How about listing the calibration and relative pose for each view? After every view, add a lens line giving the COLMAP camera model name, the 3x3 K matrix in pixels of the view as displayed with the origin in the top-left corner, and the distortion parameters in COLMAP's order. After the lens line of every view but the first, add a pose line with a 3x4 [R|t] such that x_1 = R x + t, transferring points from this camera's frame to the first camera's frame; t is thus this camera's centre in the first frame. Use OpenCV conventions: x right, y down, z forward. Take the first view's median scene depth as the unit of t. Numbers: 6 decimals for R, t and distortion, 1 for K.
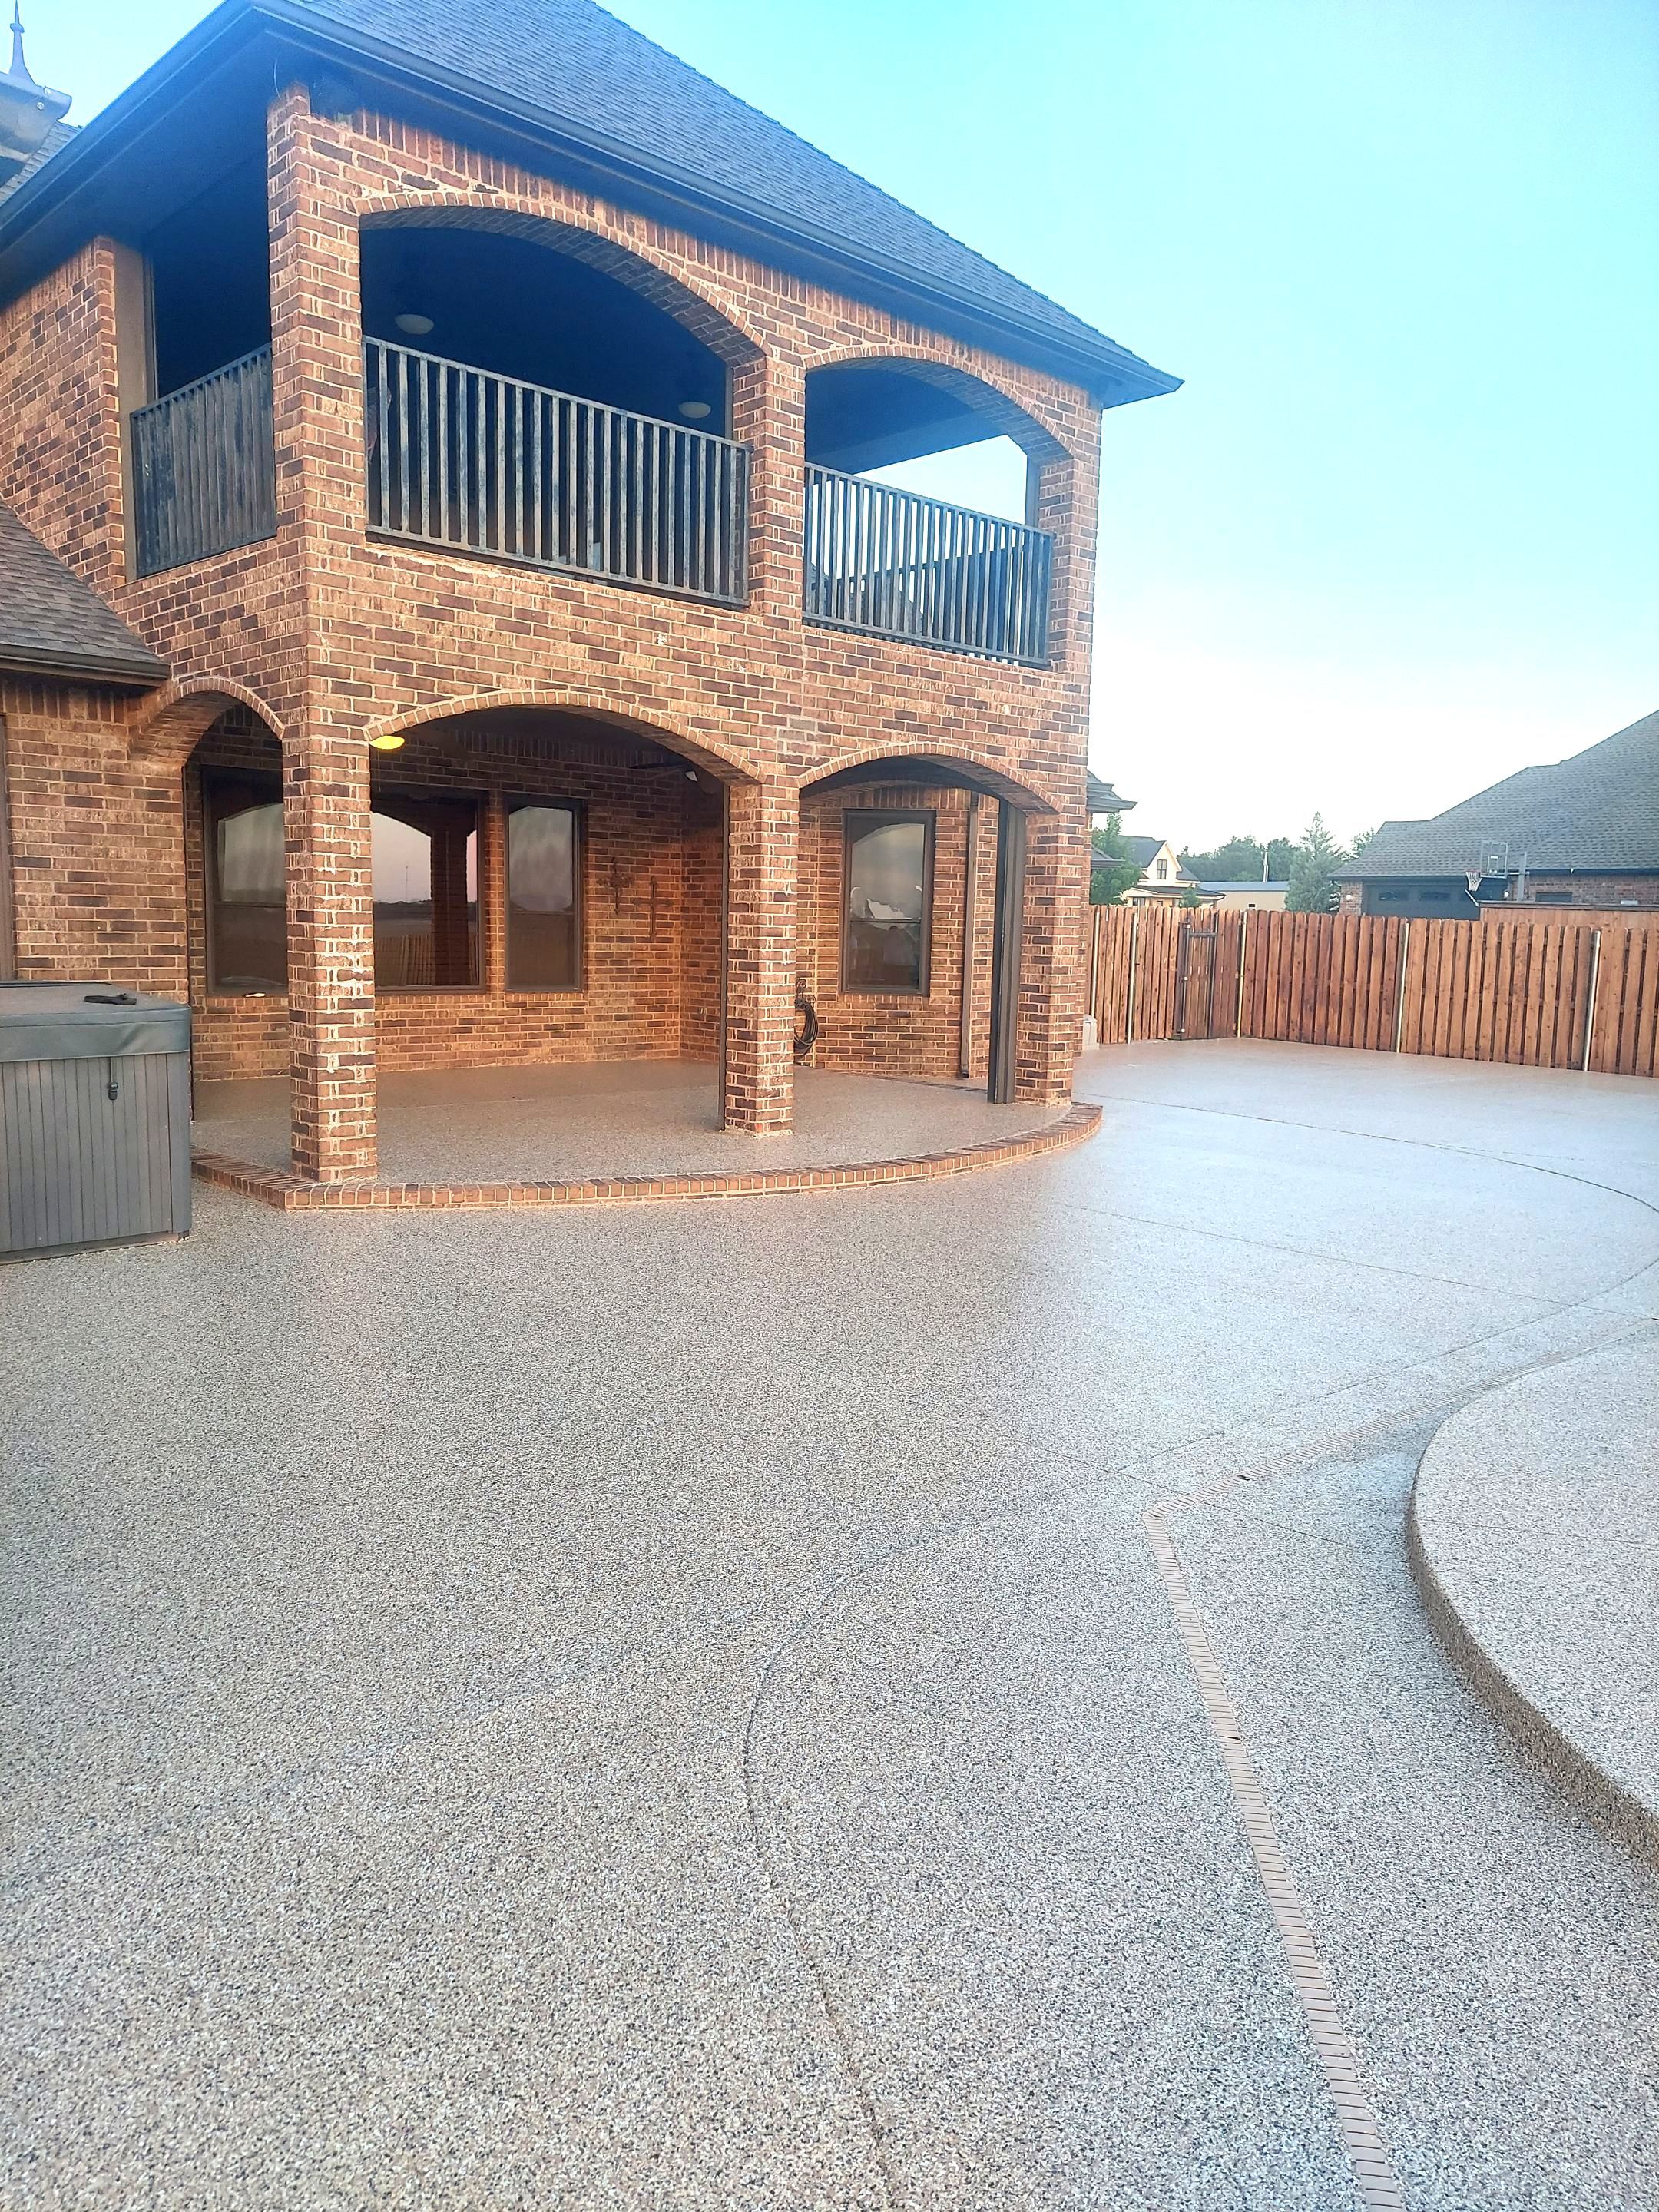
lens RADIAL K [[1608.0, 0, 785.6], [0, 1608.0, 1093.3], [0, 0, 1]] dist [0.083406, -0.085893]
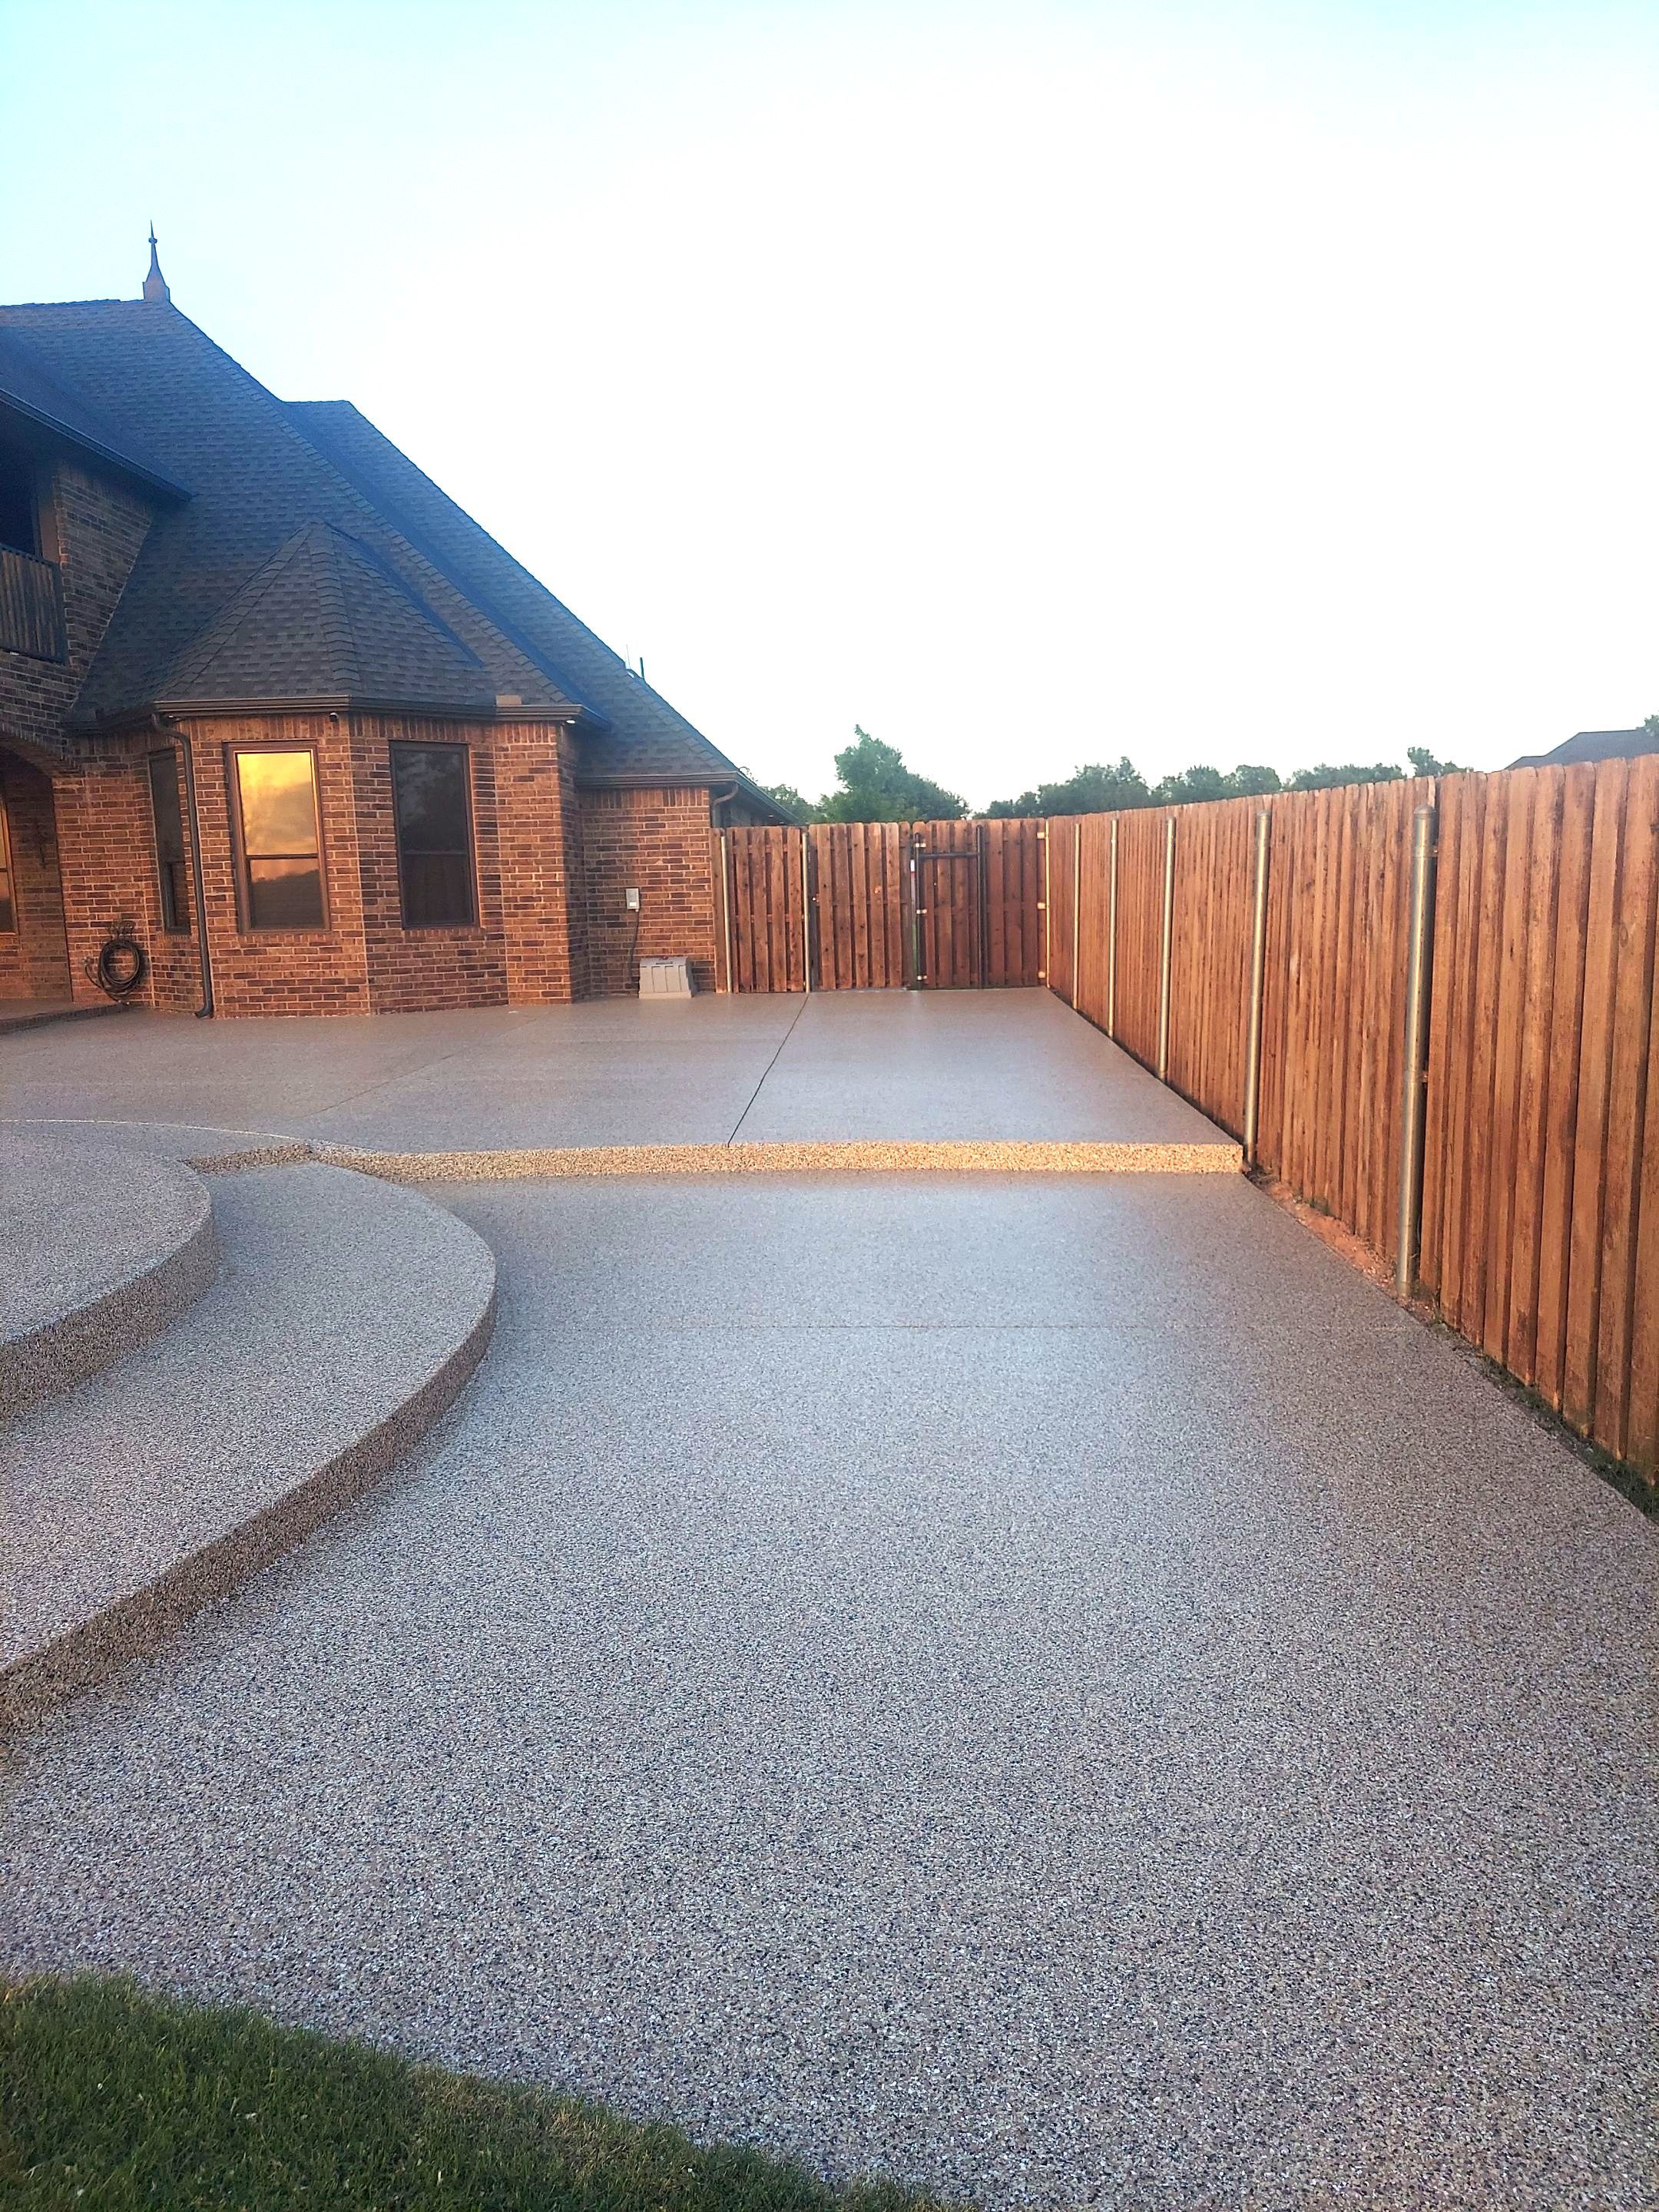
lens RADIAL K [[1608.0, 0, 793.7], [0, 1608.0, 1128.8], [0, 0, 1]] dist [0.083406, -0.085893]
pose [[0.695310, 0.060580, -0.716152, 1.090113], [-0.034719, 0.998109, 0.050722, -0.004018], [0.717871, -0.010403, 0.696099, 0.570617]]
